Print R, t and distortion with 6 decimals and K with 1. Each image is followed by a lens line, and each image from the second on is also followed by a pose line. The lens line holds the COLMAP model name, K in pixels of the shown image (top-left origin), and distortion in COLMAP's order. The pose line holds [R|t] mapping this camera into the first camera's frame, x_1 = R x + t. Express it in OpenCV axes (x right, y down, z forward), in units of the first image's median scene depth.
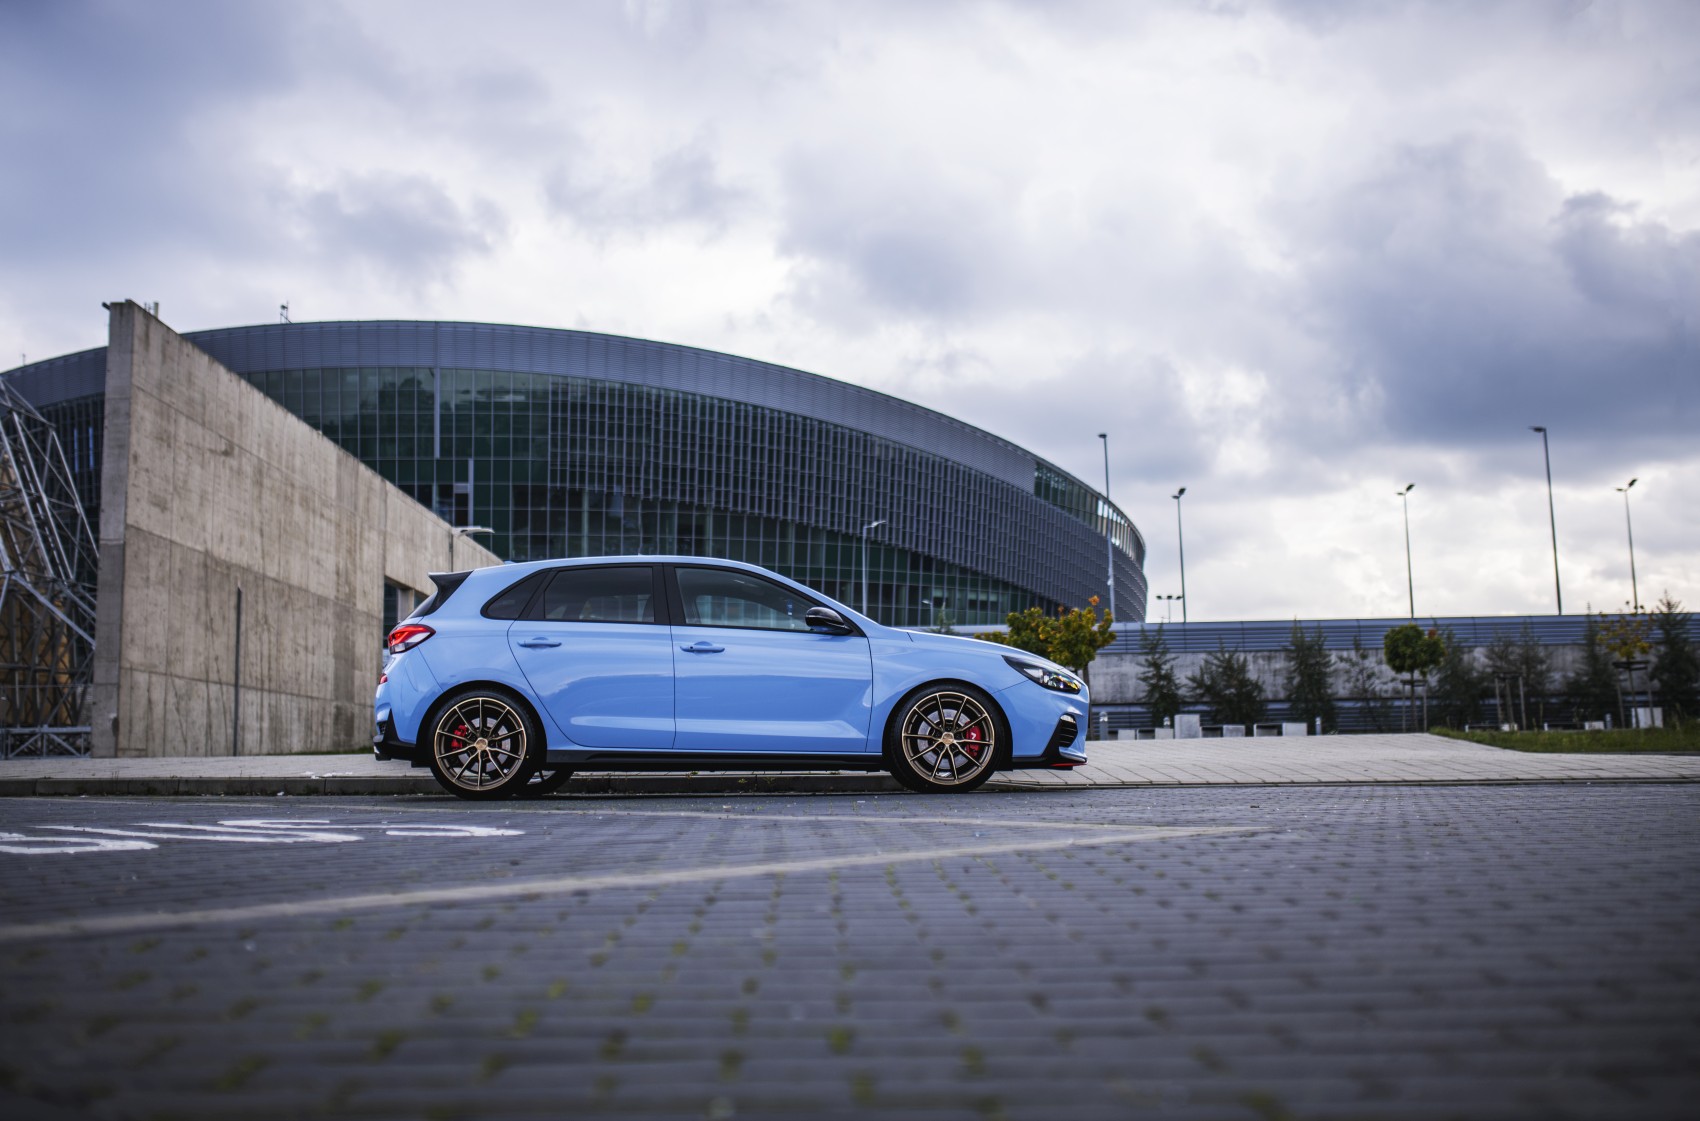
lens RADIAL K [[1739.2, 0, 850.0], [0, 1739.2, 560.5], [0, 0, 1]] dist [-0.012112, -0.006031]
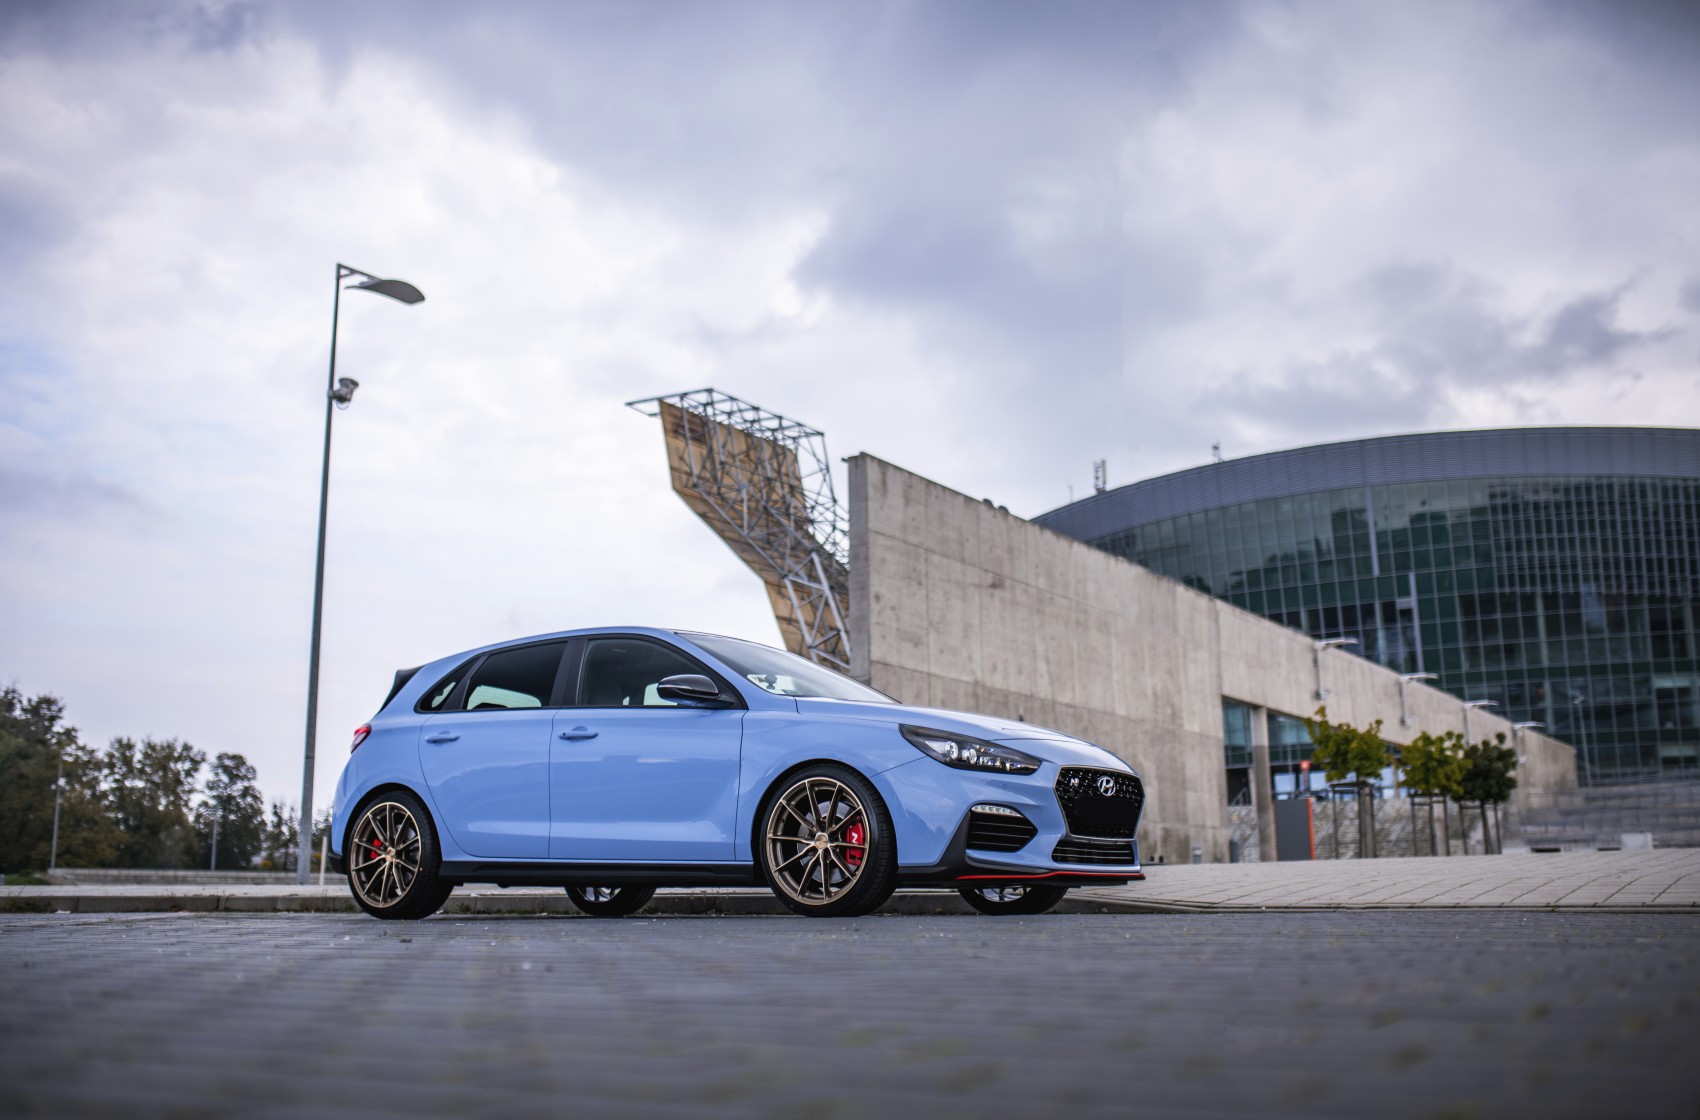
lens RADIAL K [[1689.0, 0, 850.0], [0, 1689.0, 560.0], [0, 0, 1]] dist [-0.025127, 0.001171]
pose [[0.835997, -0.109714, -0.537654, 0.094111], [0.068926, 0.993043, -0.095469, 0.011089], [0.544388, 0.042754, 0.837743, 0.085371]]
